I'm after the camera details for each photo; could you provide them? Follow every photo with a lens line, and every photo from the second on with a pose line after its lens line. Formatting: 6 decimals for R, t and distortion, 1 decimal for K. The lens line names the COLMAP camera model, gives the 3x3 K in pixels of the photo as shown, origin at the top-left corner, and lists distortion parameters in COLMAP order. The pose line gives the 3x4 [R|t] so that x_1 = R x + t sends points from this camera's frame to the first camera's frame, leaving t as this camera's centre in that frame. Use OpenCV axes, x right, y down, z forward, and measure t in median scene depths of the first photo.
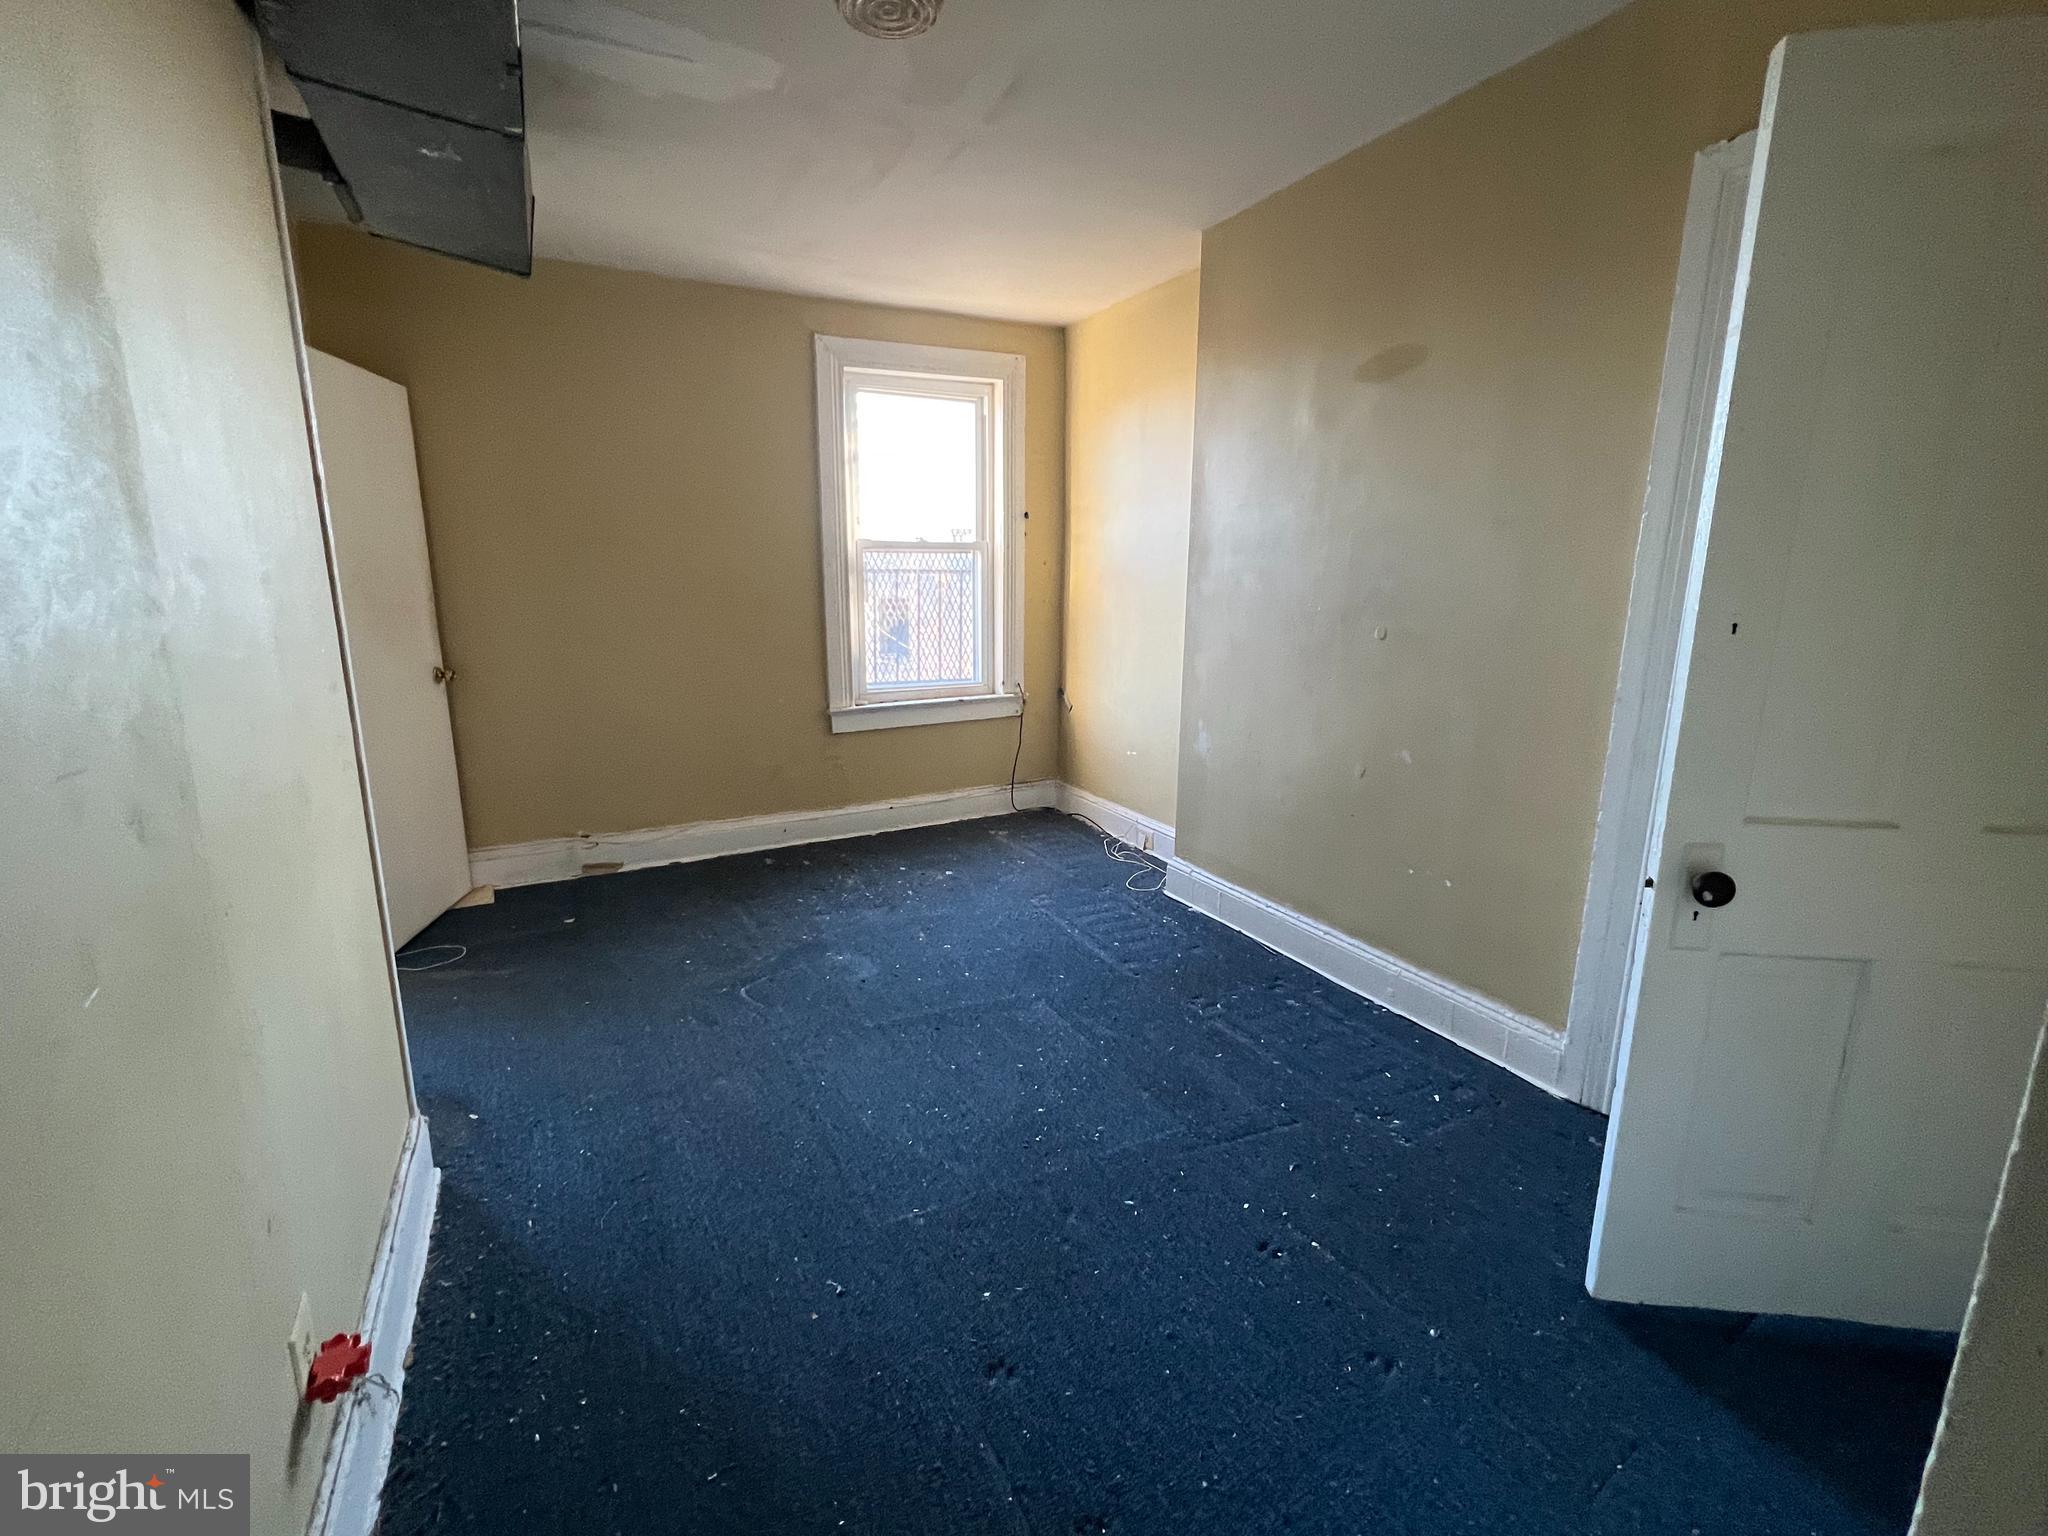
lens RADIAL K [[887.4, 0, 1019.9], [0, 887.4, 765.7], [0, 0, 1]] dist [-0.005476, 0.000907]
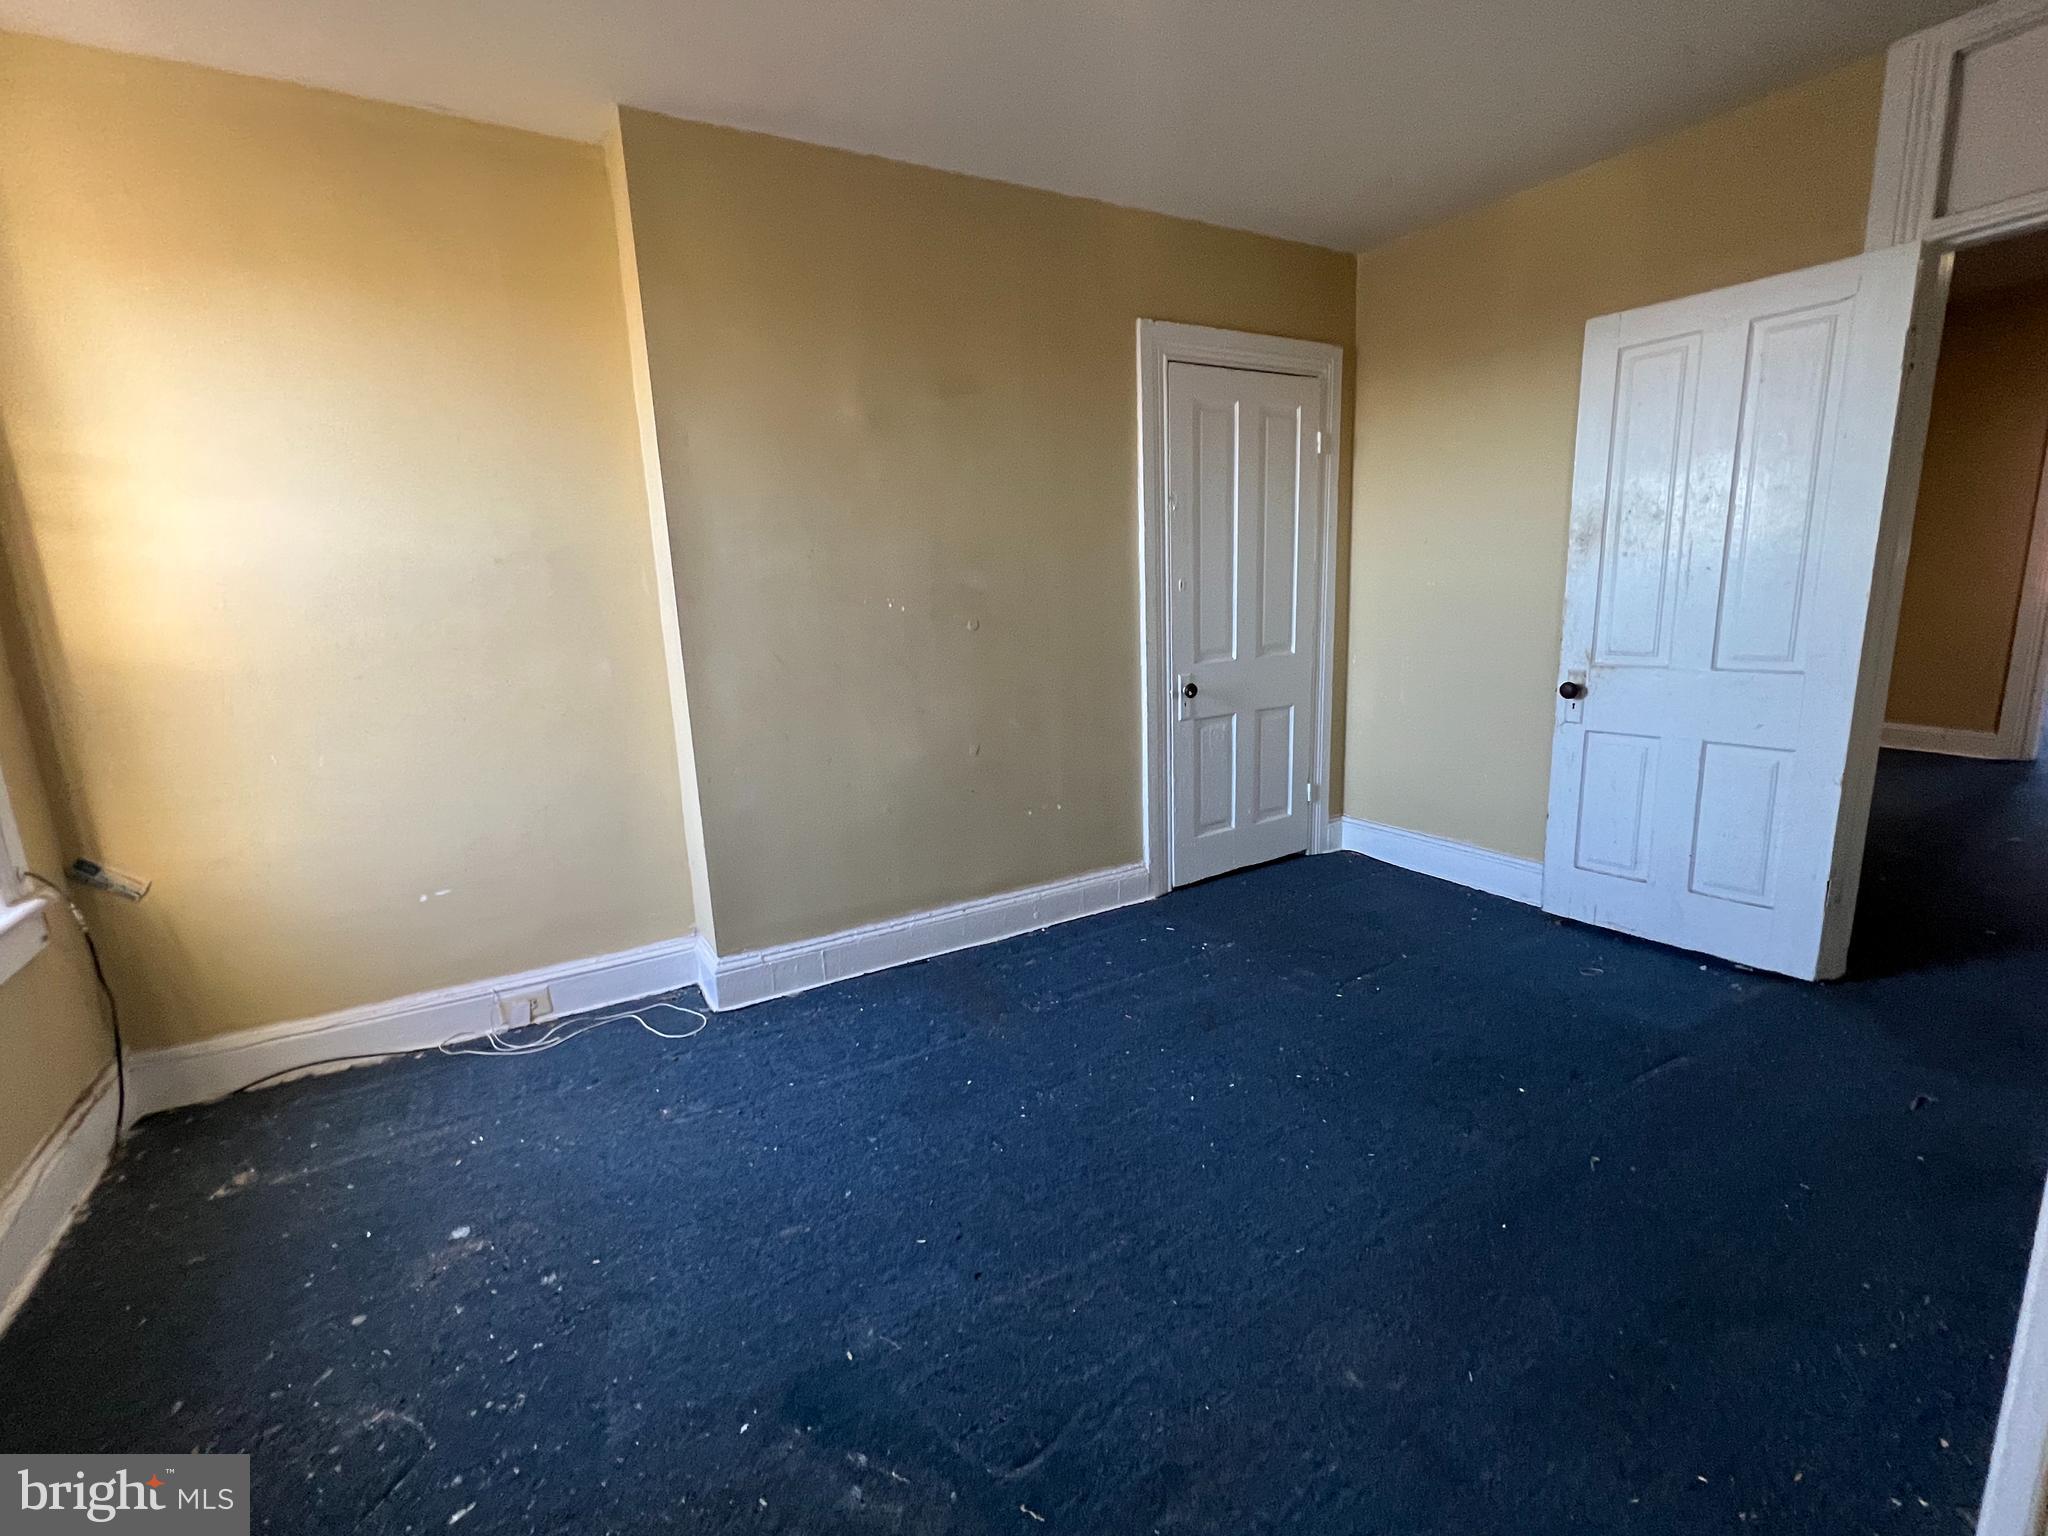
lens RADIAL K [[887.4, 0, 1018.6], [0, 887.4, 763.0], [0, 0, 1]] dist [-0.005476, 0.000907]
pose [[-0.044028, -0.197190, 0.979376, -0.615504], [0.248639, 0.947317, 0.201913, -0.163337], [-0.967595, 0.252401, 0.007320, 0.814381]]
